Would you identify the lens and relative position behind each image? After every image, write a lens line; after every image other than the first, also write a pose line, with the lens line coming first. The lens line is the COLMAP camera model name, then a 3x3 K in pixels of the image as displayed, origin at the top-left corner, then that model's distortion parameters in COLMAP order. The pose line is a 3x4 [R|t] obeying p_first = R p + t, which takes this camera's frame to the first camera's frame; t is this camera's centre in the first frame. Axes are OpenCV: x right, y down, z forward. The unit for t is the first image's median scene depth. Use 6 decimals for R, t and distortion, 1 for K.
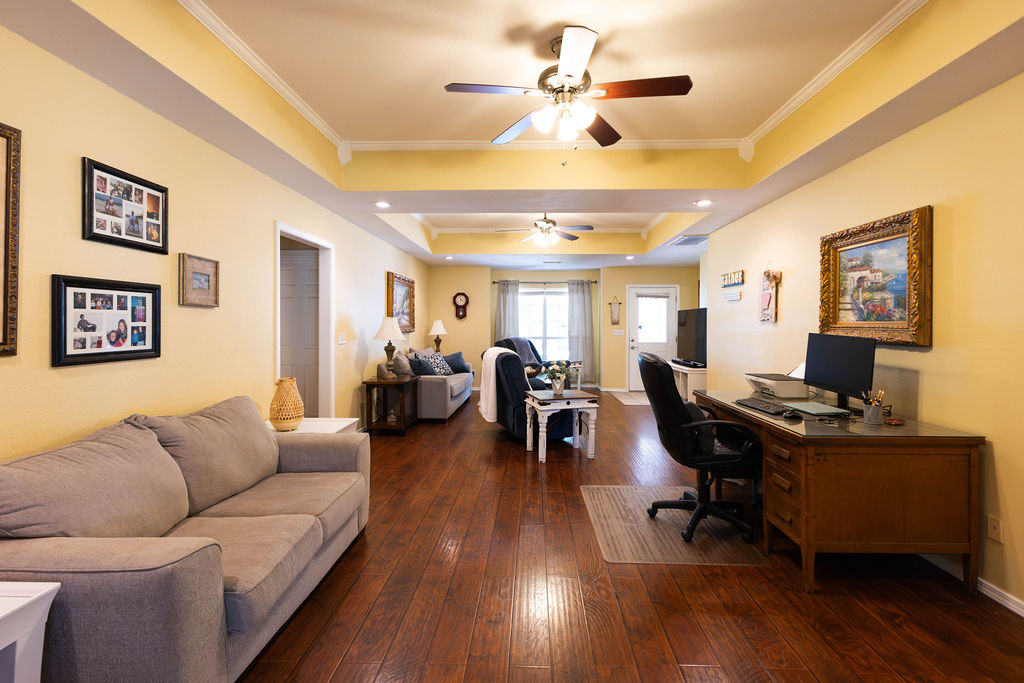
lens RADIAL K [[466.5, 0, 541.4], [0, 466.5, 311.3], [0, 0, 1]] dist [0.010491, -0.001936]
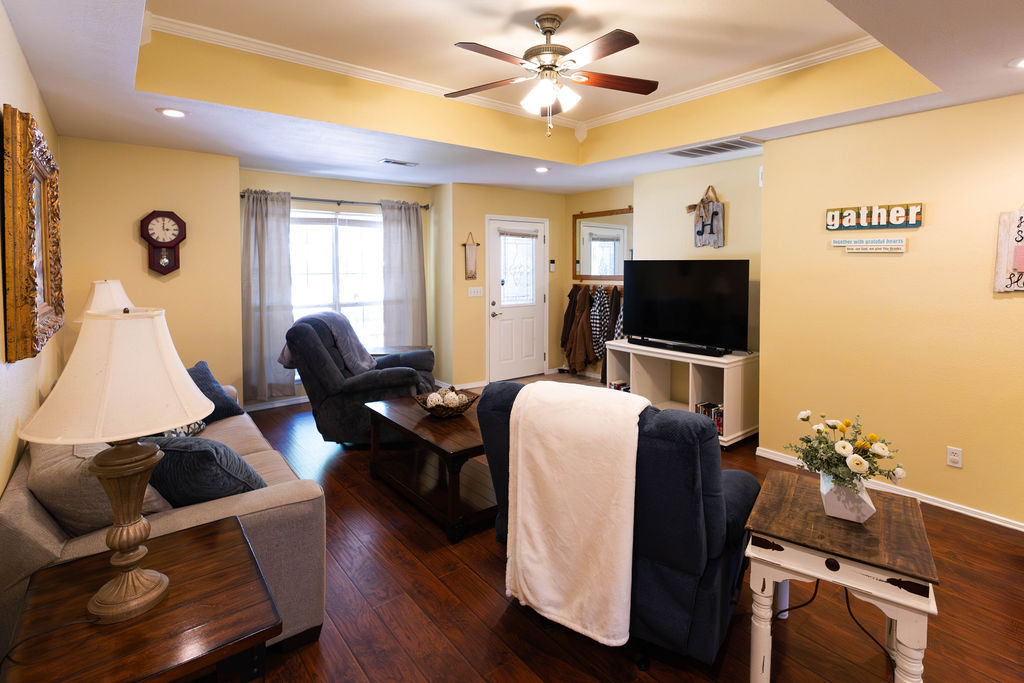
lens RADIAL K [[505.1, 0, 531.8], [0, 505.1, 276.1], [0, 0, 1]] dist [0.012692, 0.000979]
pose [[0.779141, -0.018643, 0.626571, -0.542310], [-0.016908, 0.998569, 0.050736, -0.029000], [-0.626620, -0.050125, 0.777711, 1.193532]]
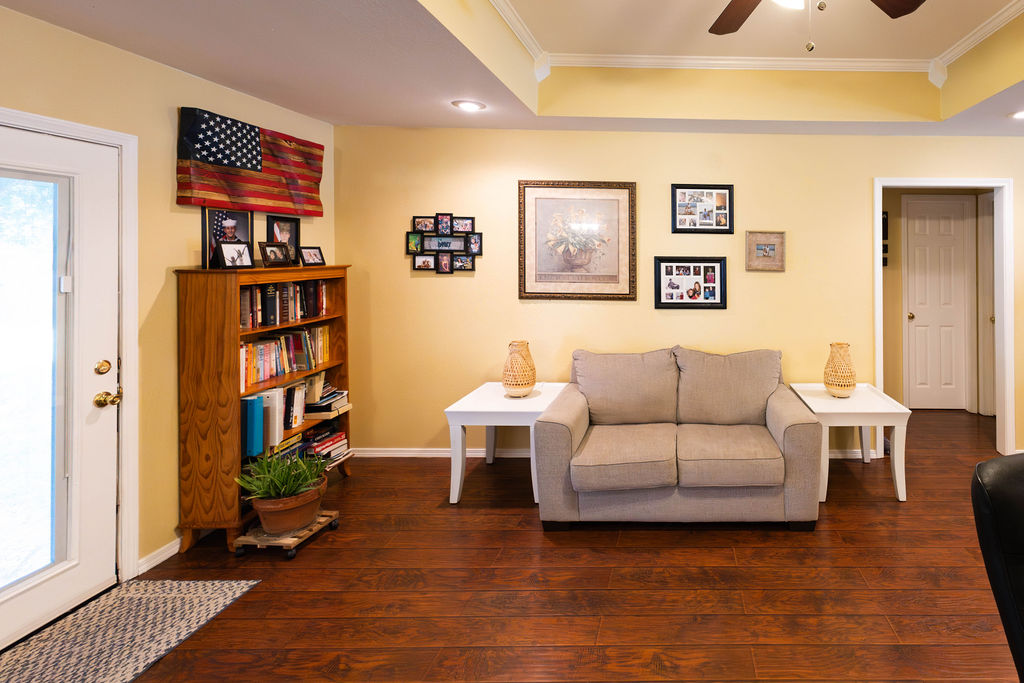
lens RADIAL K [[496.6, 0, 668.5], [0, 496.6, 255.8], [0, 0, 1]] dist [-0.002192, 0.000706]
pose [[0.015152, 0.000148, -0.999885, 0.499419], [0.018333, 0.999832, 0.000426, -0.048196], [0.999717, -0.018337, 0.015147, 0.617996]]
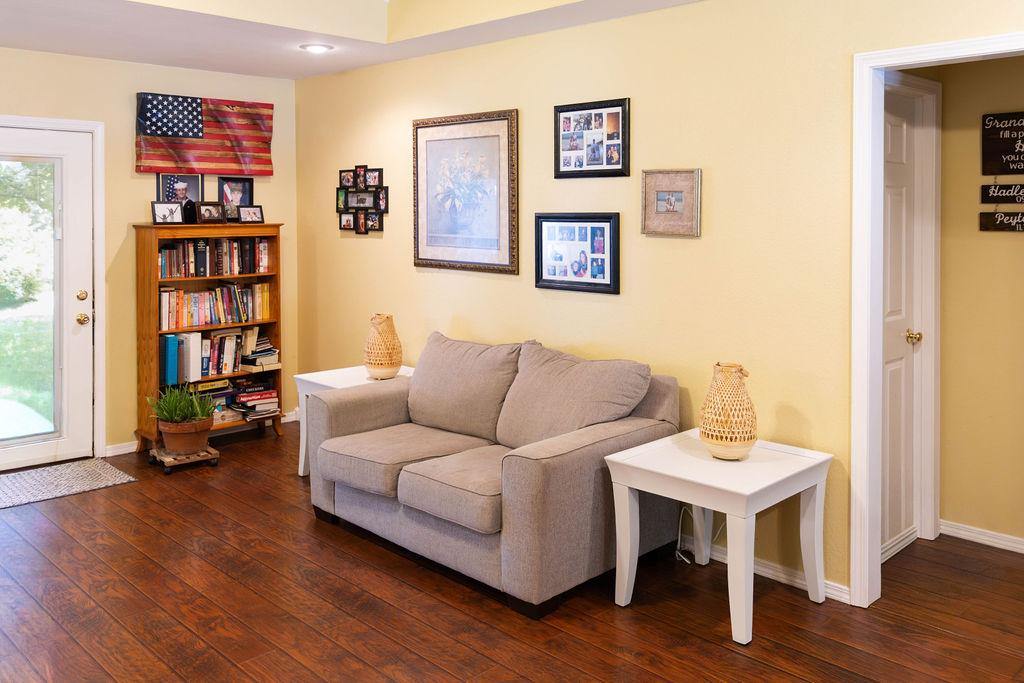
lens RADIAL K [[859.7, 0, 491.9], [0, 859.7, 235.8], [0, 0, 1]] dist [0.005151, 0.004375]
pose [[-0.723922, 0.013046, -0.689758, 0.364132], [0.013732, 0.999896, 0.004500, -0.017760], [0.689745, -0.006214, -0.724026, 1.537571]]
